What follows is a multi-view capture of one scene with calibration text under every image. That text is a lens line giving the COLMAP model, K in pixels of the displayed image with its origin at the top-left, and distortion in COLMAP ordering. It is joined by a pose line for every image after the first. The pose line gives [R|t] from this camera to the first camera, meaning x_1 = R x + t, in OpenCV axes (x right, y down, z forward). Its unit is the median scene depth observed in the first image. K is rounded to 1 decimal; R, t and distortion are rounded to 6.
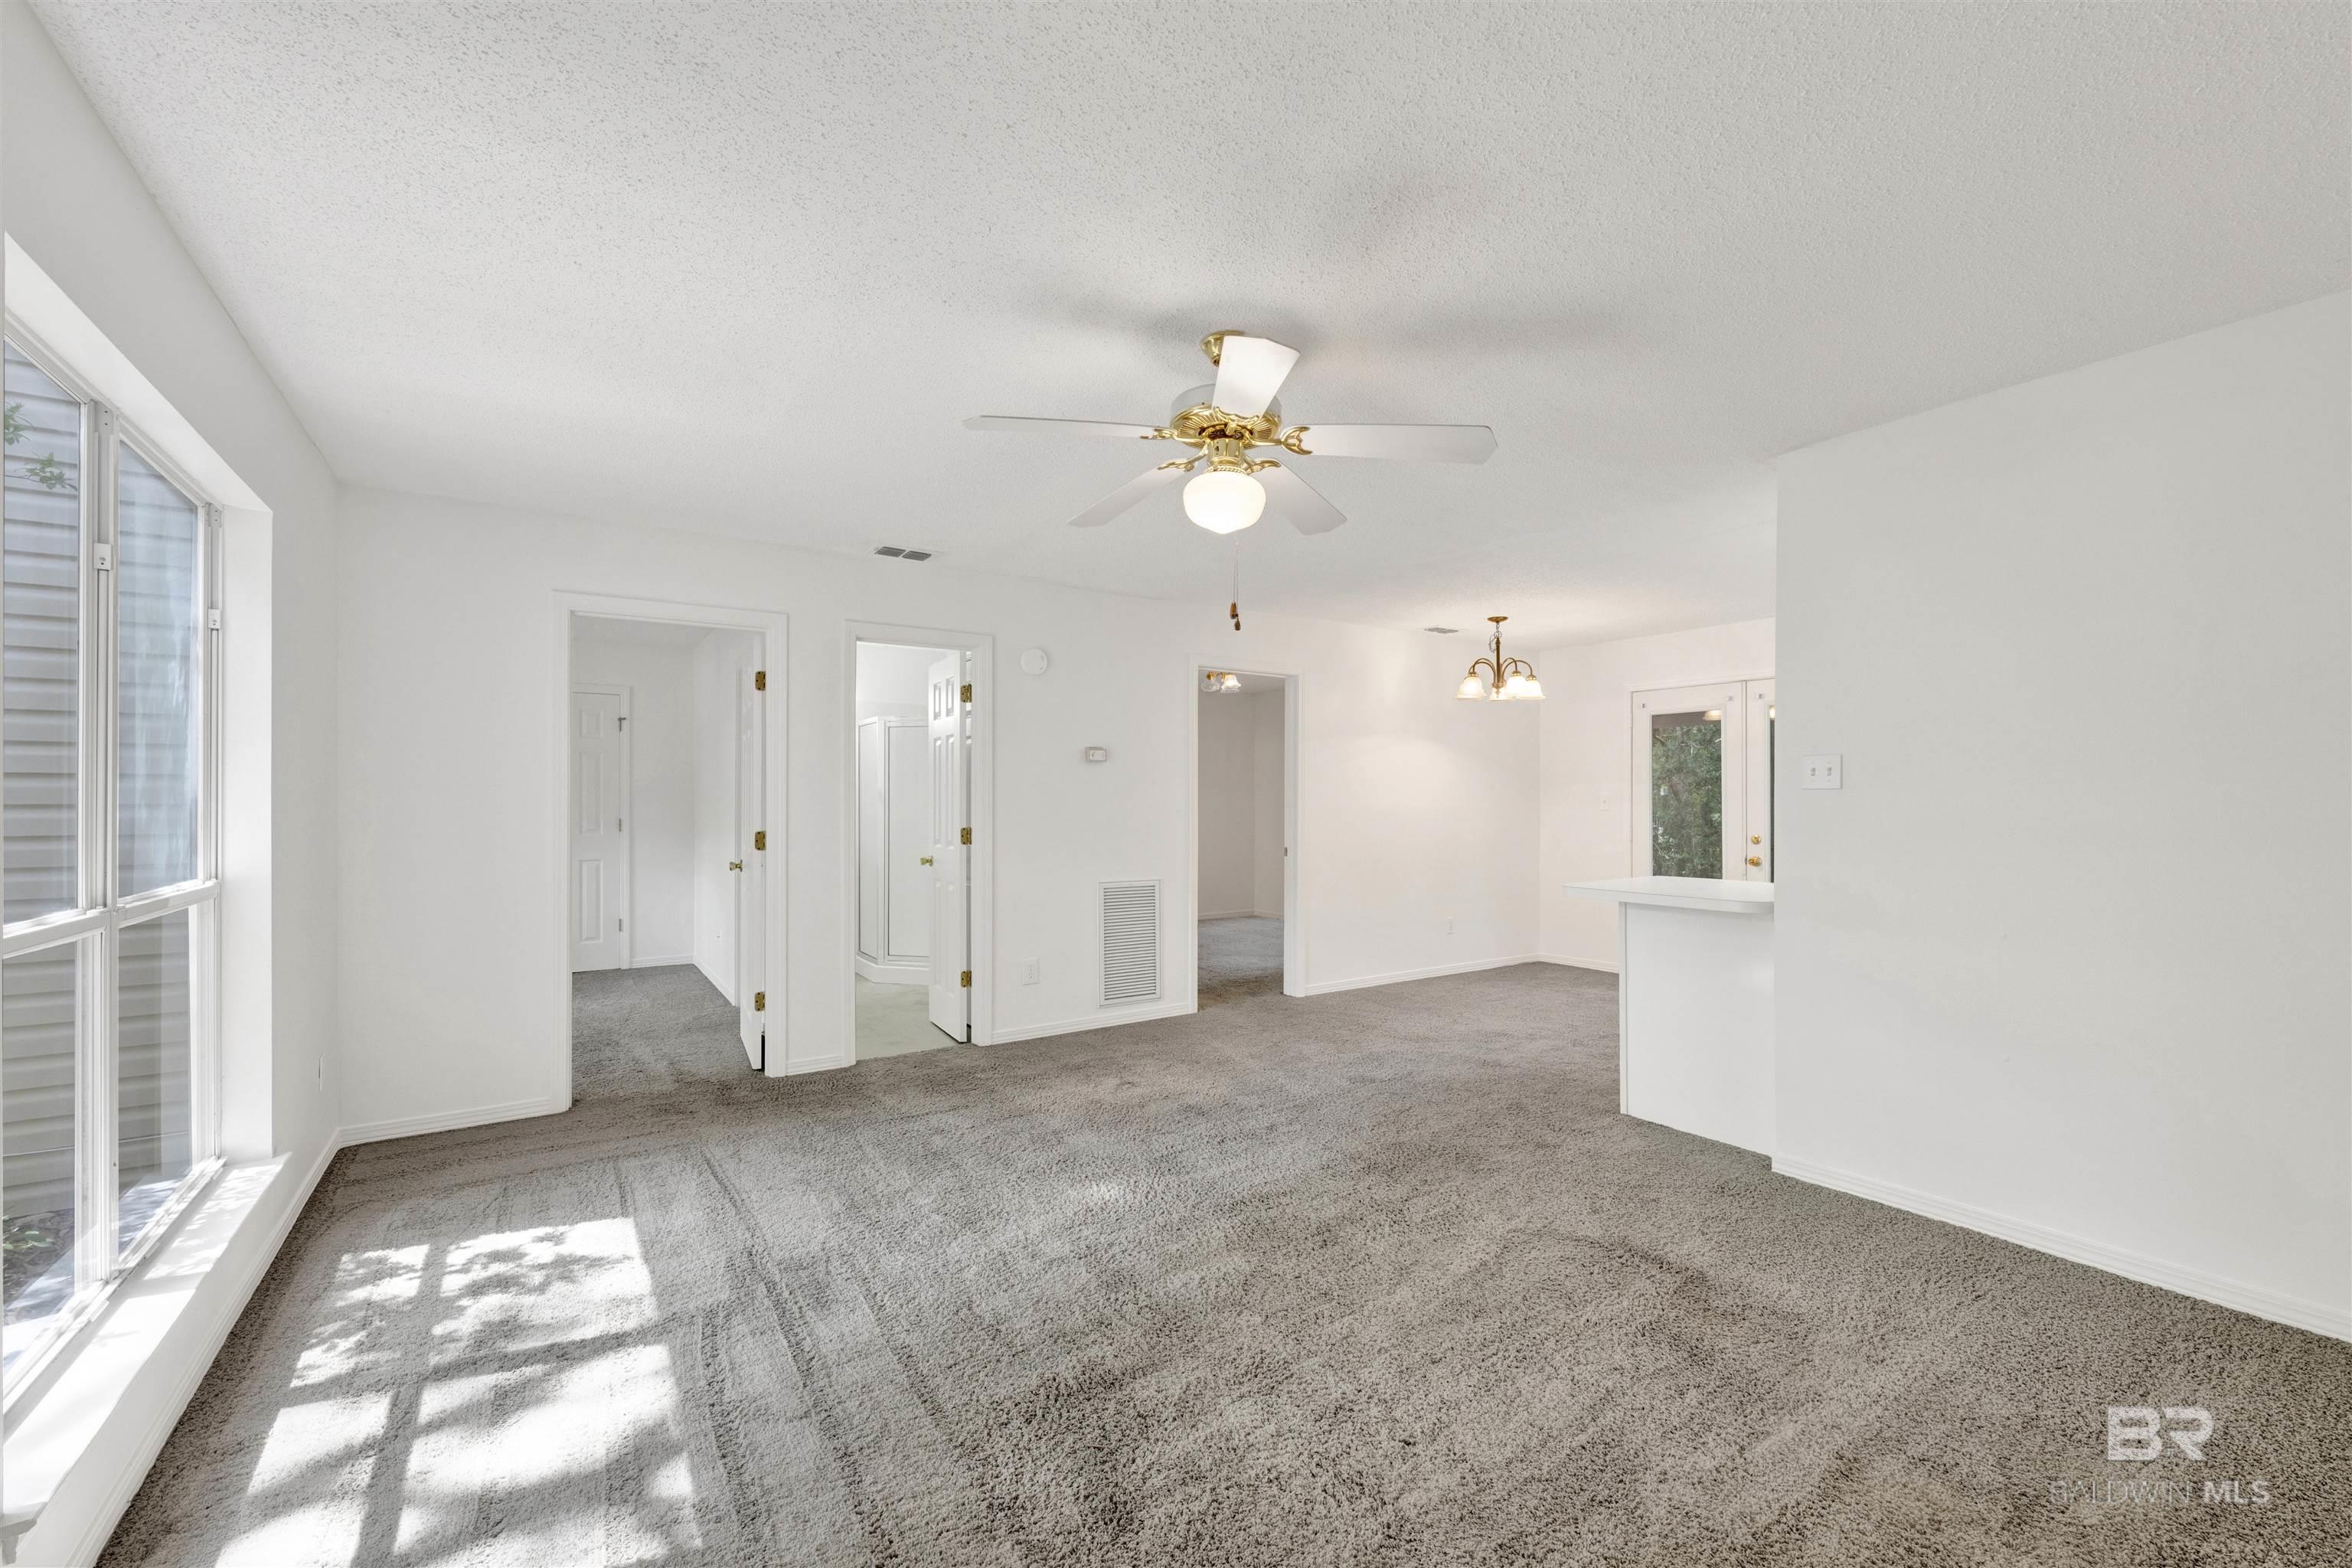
lens RADIAL K [[972.0, 0, 1169.6], [0, 972.0, 795.9], [0, 0, 1]] dist [0.001072, 0.000488]
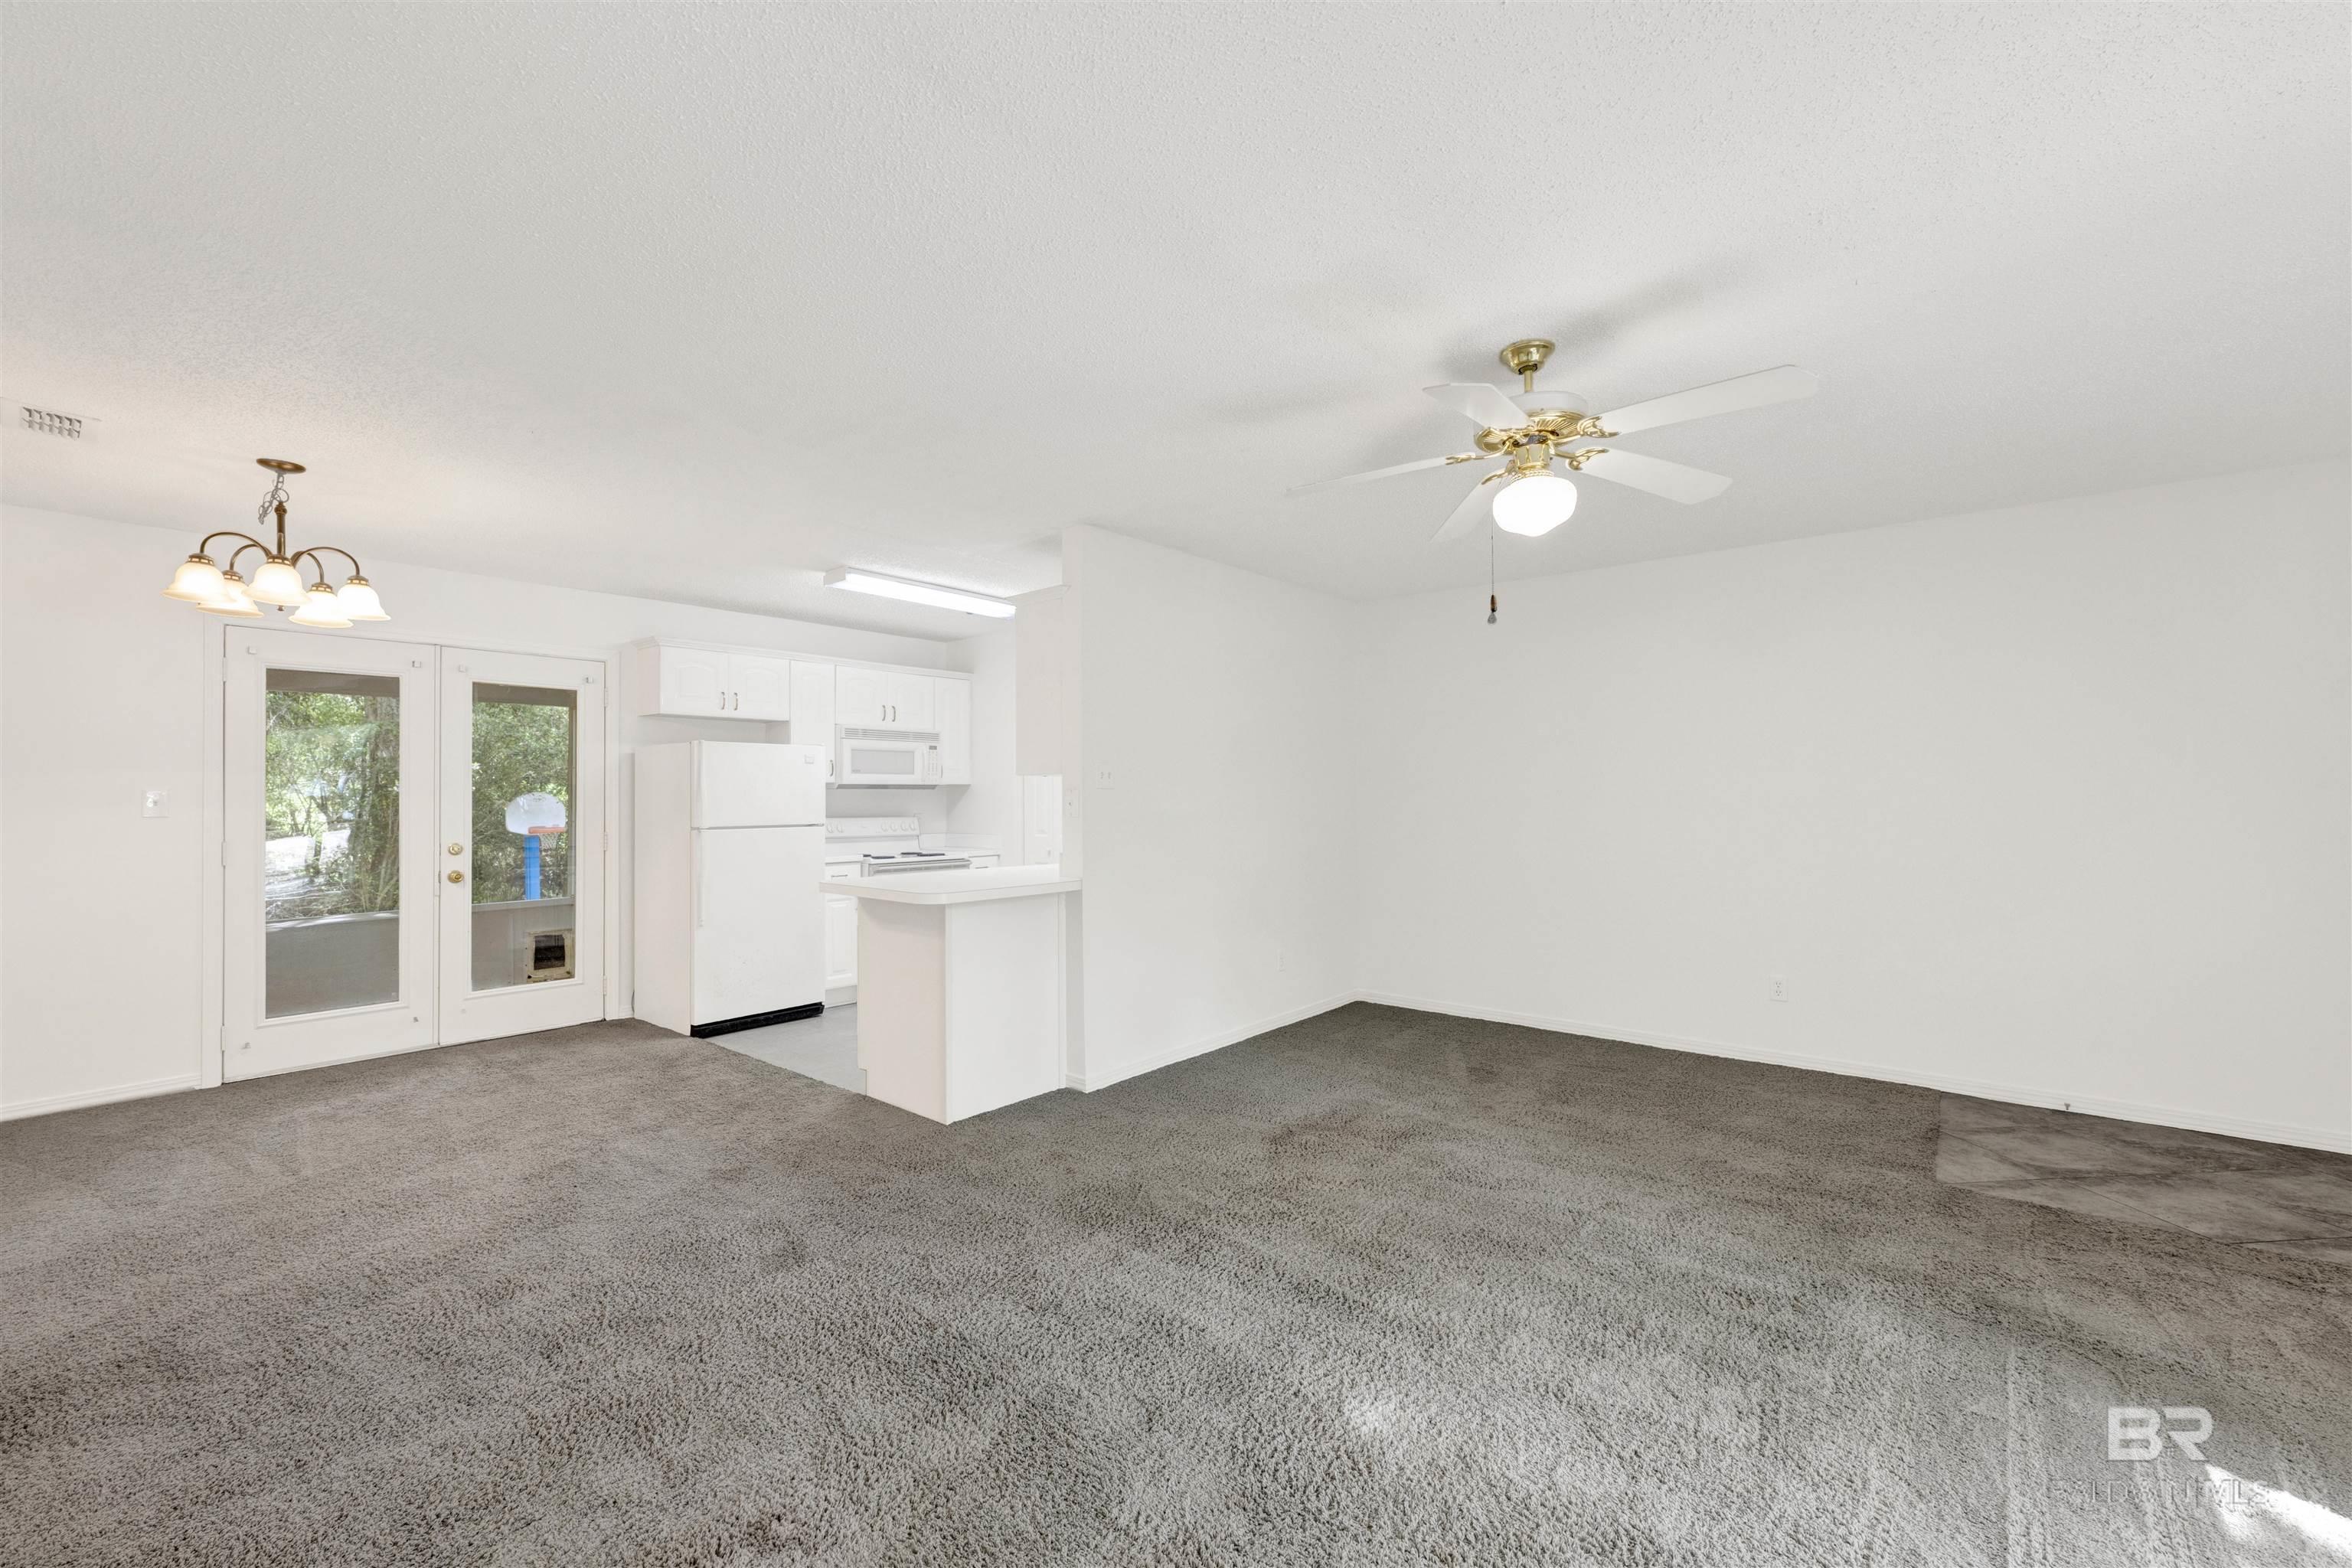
lens RADIAL K [[972.0, 0, 1169.5], [0, 972.0, 789.2], [0, 0, 1]] dist [0.001072, 0.000488]
pose [[-0.304704, 0.008213, 0.952412, -0.719972], [-0.000447, 0.999961, -0.008766, 0.006120], [-0.952447, -0.003097, -0.304689, 1.506736]]
